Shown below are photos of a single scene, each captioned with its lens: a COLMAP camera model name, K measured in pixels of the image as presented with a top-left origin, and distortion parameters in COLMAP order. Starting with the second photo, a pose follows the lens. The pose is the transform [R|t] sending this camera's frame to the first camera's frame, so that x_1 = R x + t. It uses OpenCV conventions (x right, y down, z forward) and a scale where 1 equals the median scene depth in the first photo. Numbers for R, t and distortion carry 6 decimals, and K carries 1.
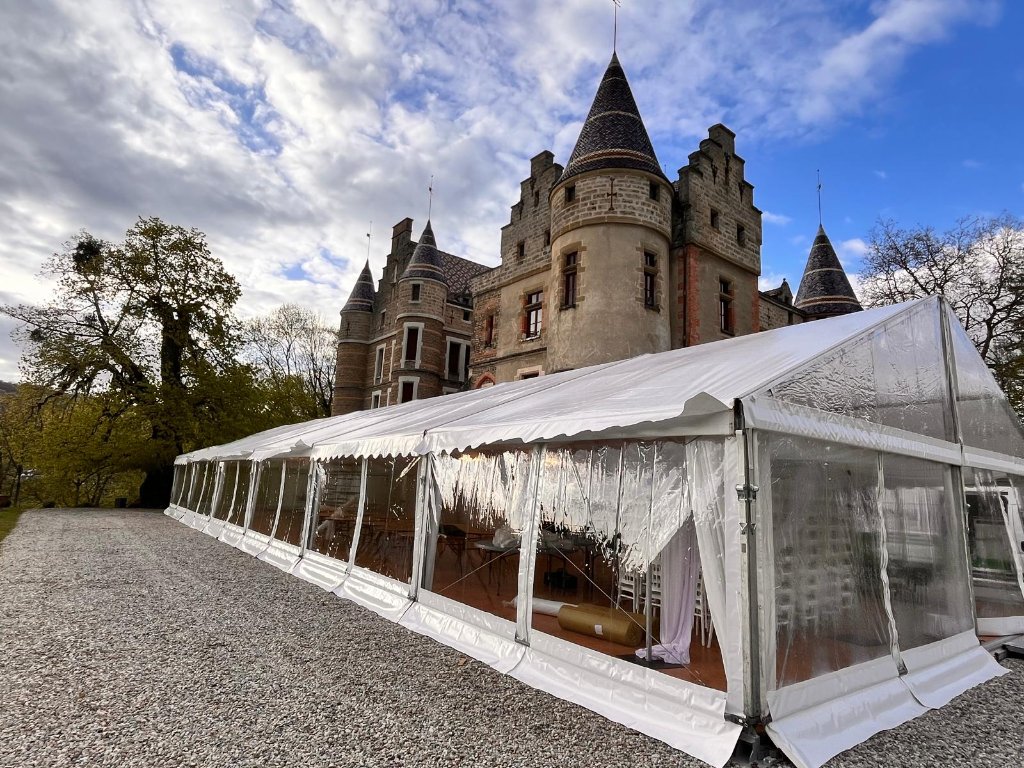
lens RADIAL K [[571.7, 0, 510.6], [0, 571.7, 378.9], [0, 0, 1]] dist [-0.029235, 0.005818]
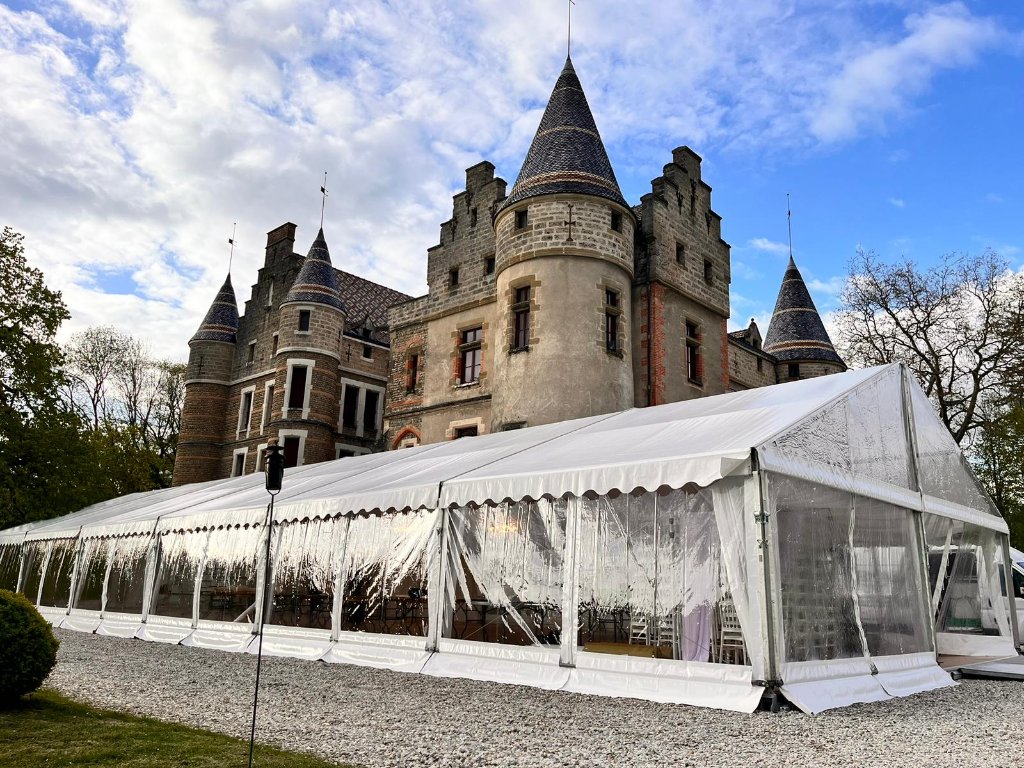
lens RADIAL K [[771.4, 0, 521.2], [0, 771.4, 378.5], [0, 0, 1]] dist [0.041707, -0.075699]
pose [[0.986242, 0.020153, 0.164073, -0.069729], [-0.008255, 0.997307, -0.072878, 0.001306], [-0.165100, 0.070521, 0.983752, -0.113704]]
